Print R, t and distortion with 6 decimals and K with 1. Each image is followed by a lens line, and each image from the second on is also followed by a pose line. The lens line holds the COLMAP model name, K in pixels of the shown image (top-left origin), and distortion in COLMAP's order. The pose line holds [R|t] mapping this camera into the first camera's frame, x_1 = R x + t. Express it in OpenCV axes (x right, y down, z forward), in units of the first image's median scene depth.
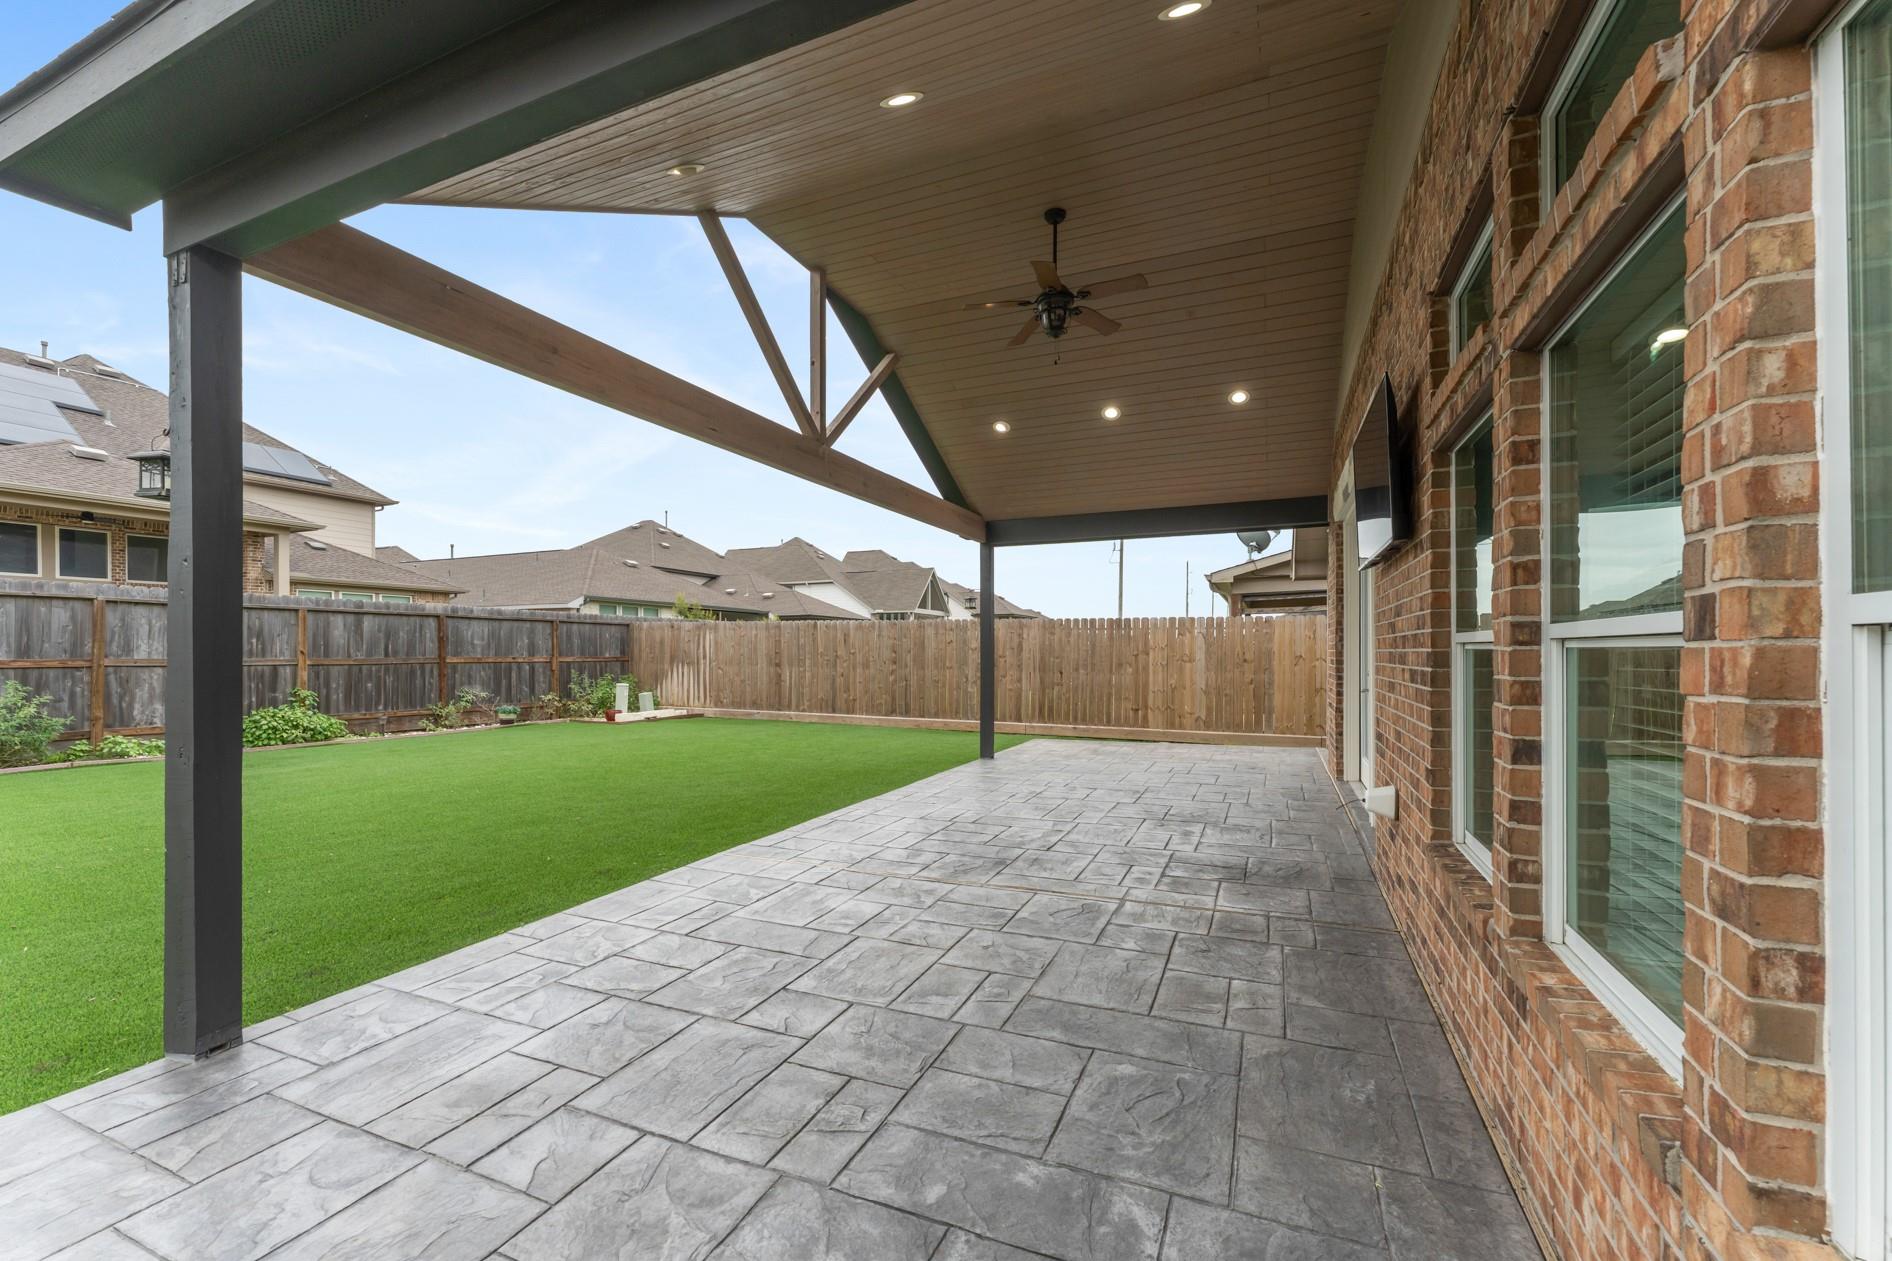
lens RADIAL K [[753.0, 0, 940.0], [0, 753.0, 645.5], [0, 0, 1]] dist [-0.003024, -0.000996]
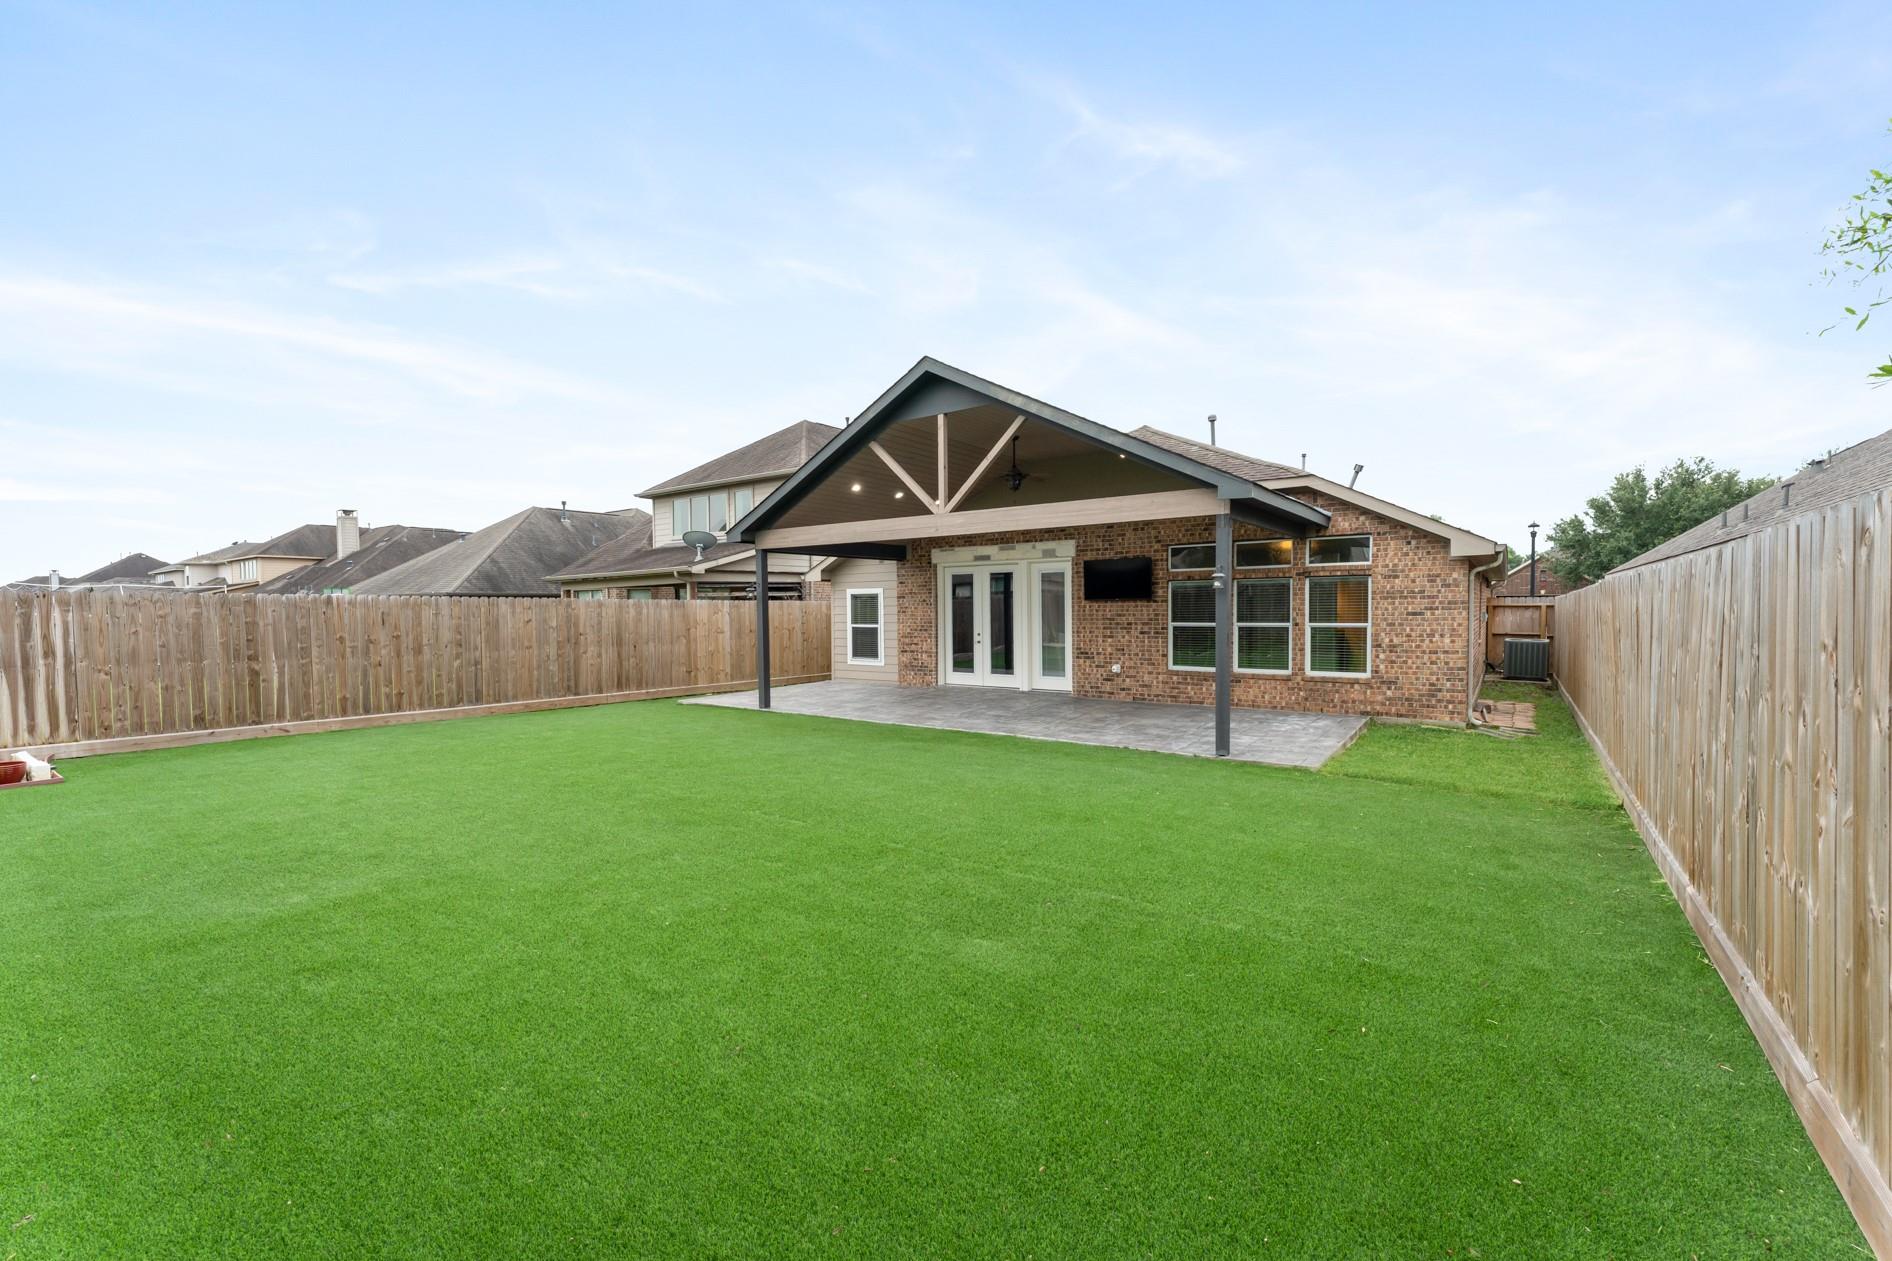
lens RADIAL K [[753.0, 0, 943.1], [0, 753.0, 628.5], [0, 0, 1]] dist [-0.003024, -0.000996]
pose [[0.230403, -0.021510, 0.972857, -0.793429], [0.010781, 0.999751, 0.019552, -0.008053], [-0.973036, 0.005984, 0.230578, 0.248863]]
